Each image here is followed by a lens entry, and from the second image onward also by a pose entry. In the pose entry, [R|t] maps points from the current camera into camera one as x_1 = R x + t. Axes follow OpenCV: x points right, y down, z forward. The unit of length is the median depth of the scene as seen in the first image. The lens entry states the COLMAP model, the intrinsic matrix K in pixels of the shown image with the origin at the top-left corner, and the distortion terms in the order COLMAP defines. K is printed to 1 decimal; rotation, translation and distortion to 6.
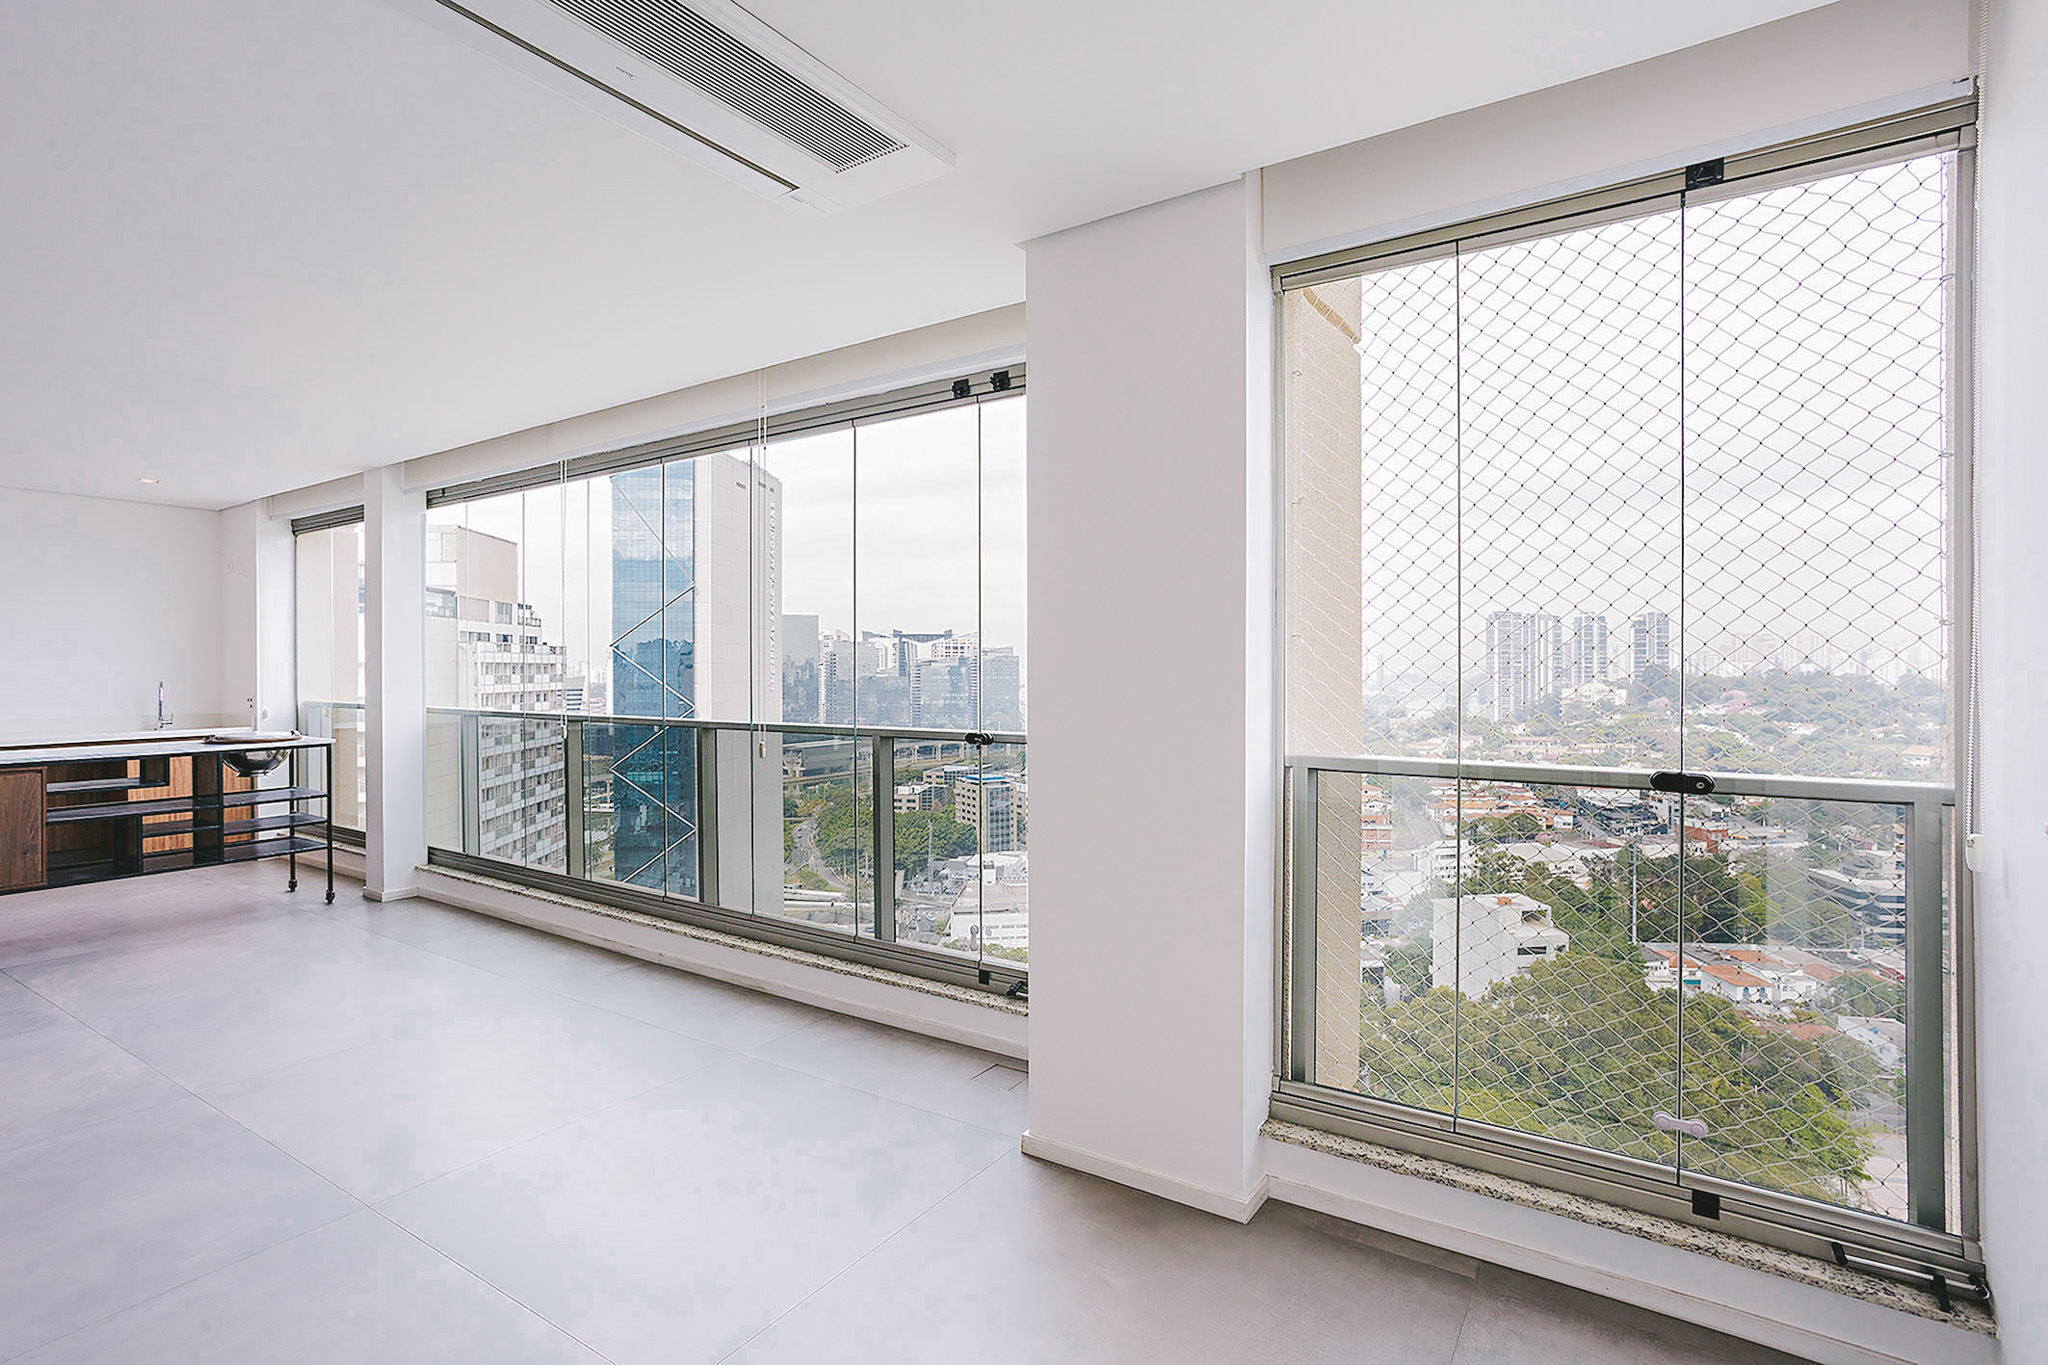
lens RADIAL K [[976.6, 0, 1039.7], [0, 976.6, 674.2], [0, 0, 1]] dist [-0.029994, 0.000716]
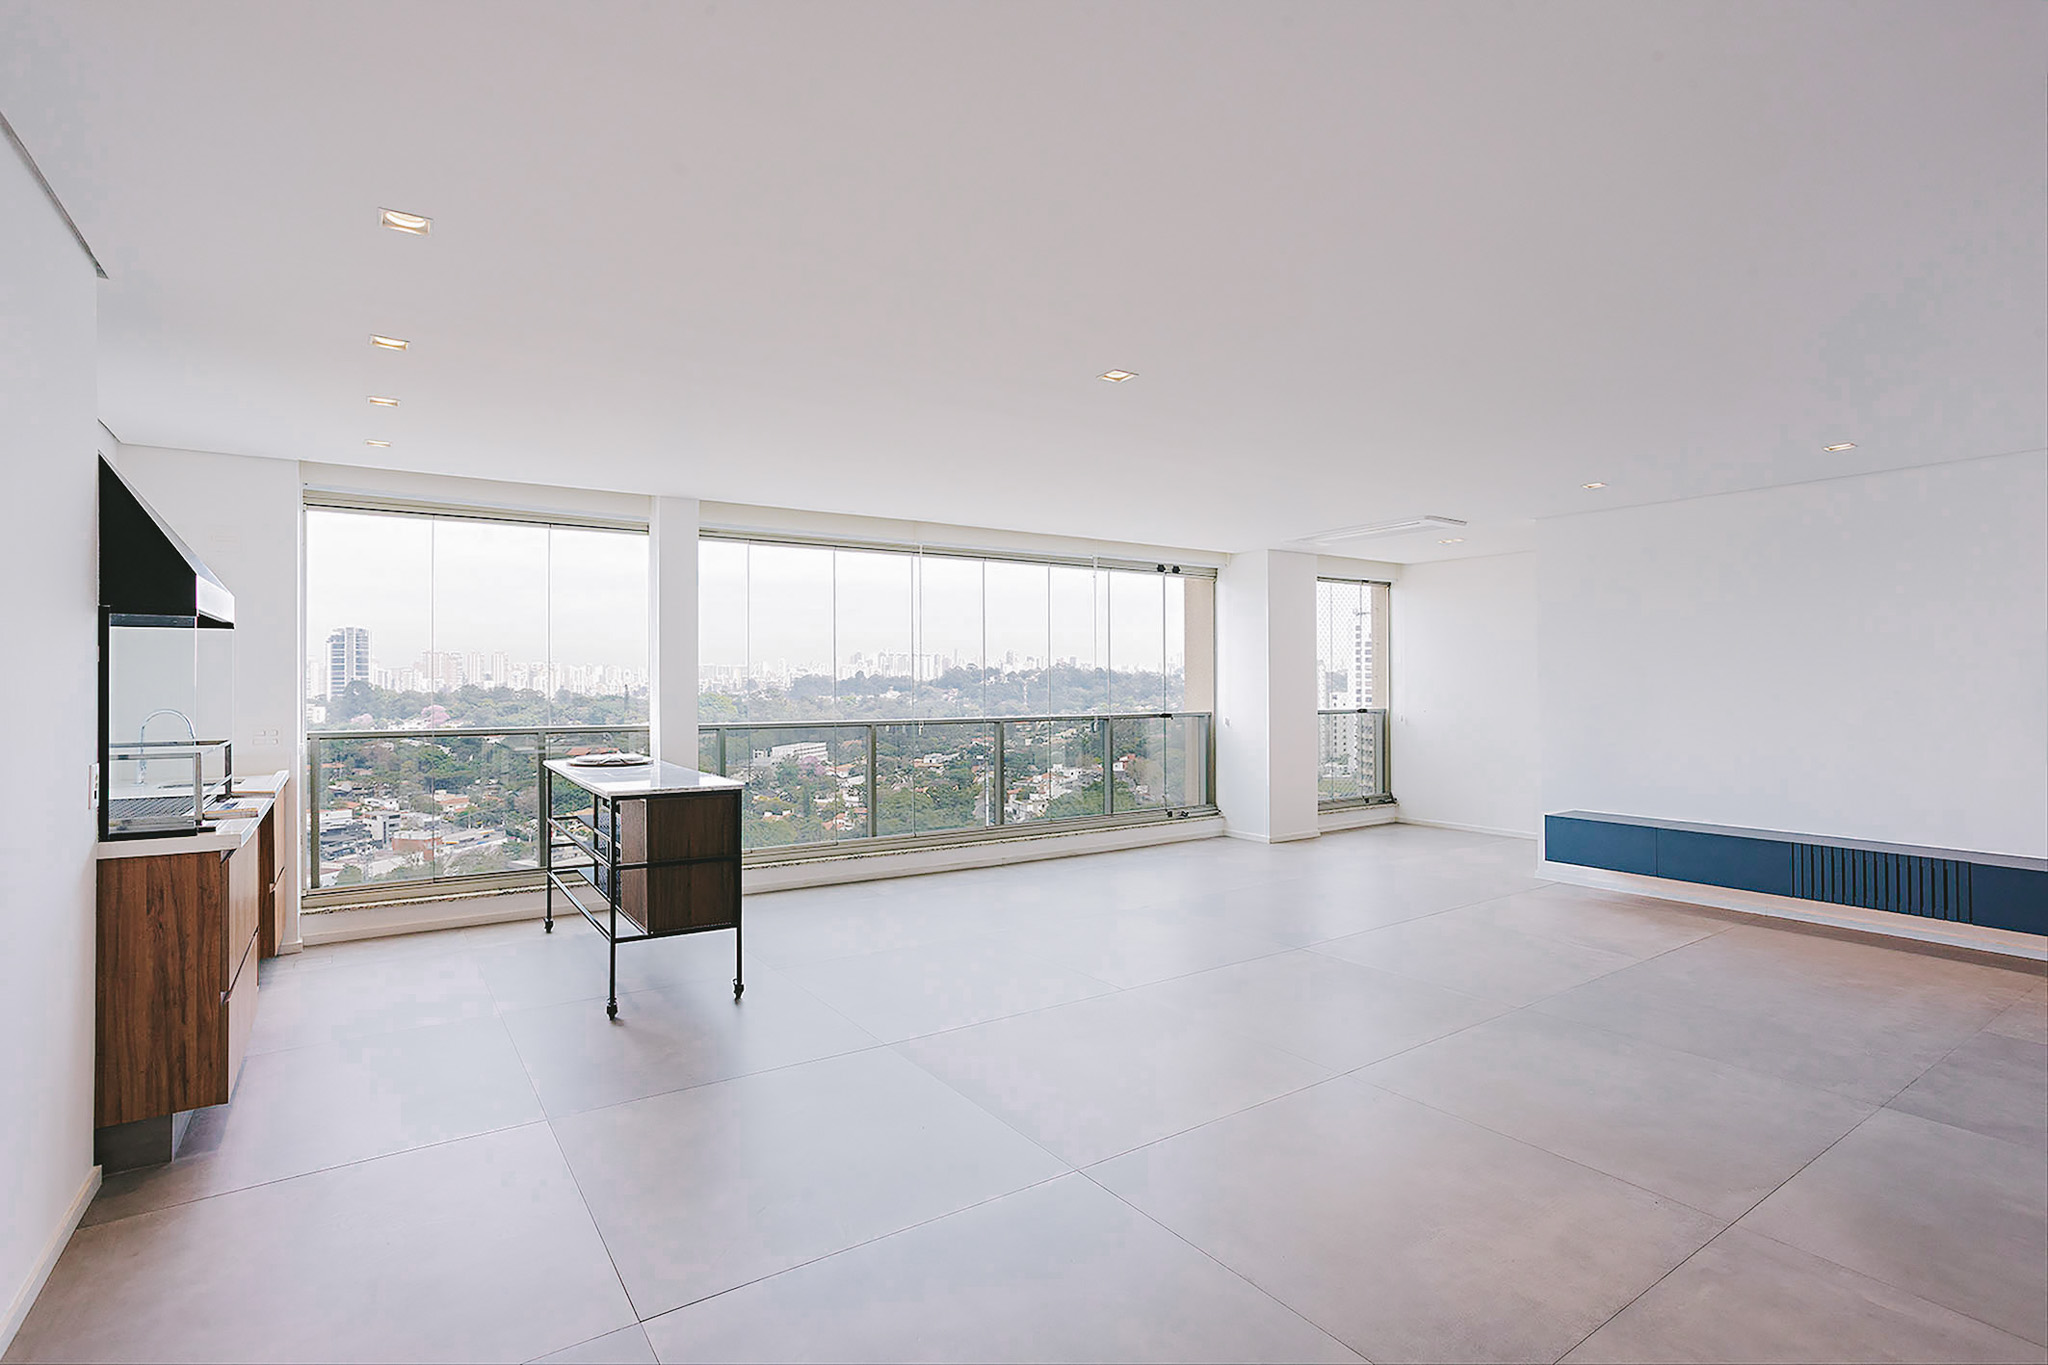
lens RADIAL K [[977.4, 0, 1009.2], [0, 977.4, 677.6], [0, 0, 1]] dist [-0.032878, 0.026629]
pose [[0.392692, 0.004054, 0.919661, -1.498150], [0.008091, 0.999936, -0.007863, -0.006122], [-0.919634, 0.010529, 0.392635, 0.254555]]
